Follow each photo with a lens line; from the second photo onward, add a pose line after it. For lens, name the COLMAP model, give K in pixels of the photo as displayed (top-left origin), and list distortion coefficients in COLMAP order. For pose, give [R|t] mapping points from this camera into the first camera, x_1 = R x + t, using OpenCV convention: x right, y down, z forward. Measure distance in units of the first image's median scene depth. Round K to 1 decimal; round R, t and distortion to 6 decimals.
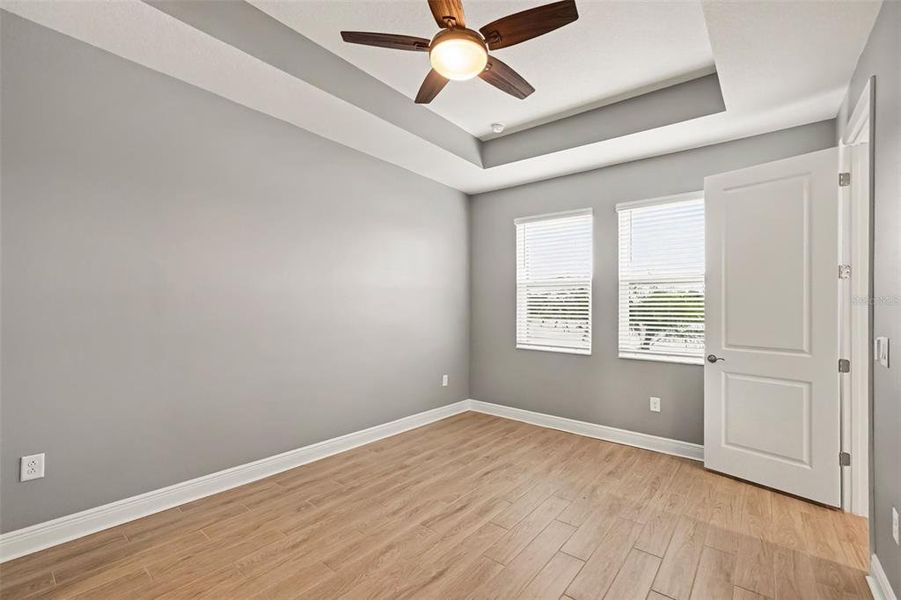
lens RADIAL K [[391.0, 0, 444.5], [0, 391.0, 311.2], [0, 0, 1]] dist [0.000548, 0.000051]
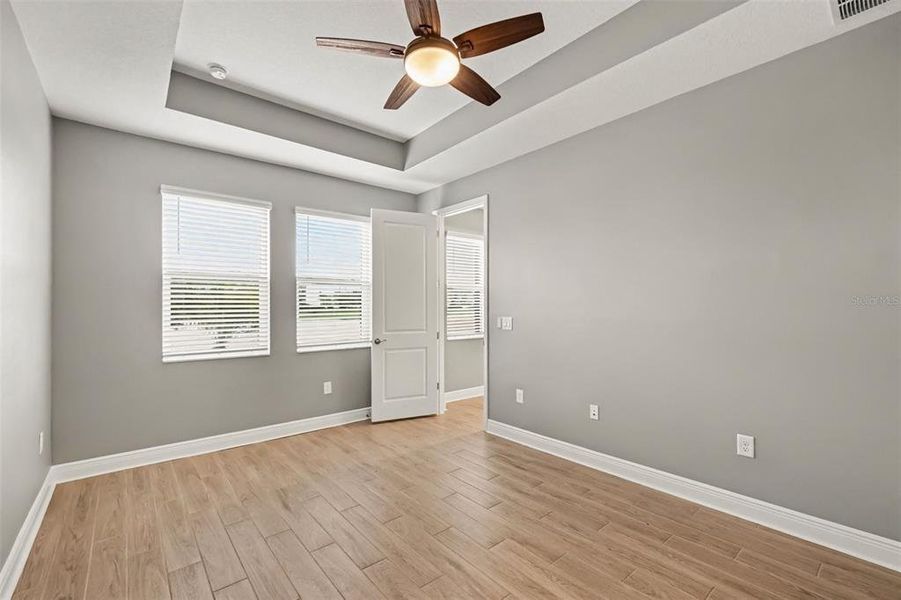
lens RADIAL K [[391.1, 0, 446.7], [0, 391.1, 308.0], [0, 0, 1]] dist [-0.000804, 0.000043]
pose [[0.194694, -0.019708, 0.980666, -0.473960], [0.017522, 0.999708, 0.016612, -0.011484], [-0.980707, 0.013949, 0.194983, 0.373866]]
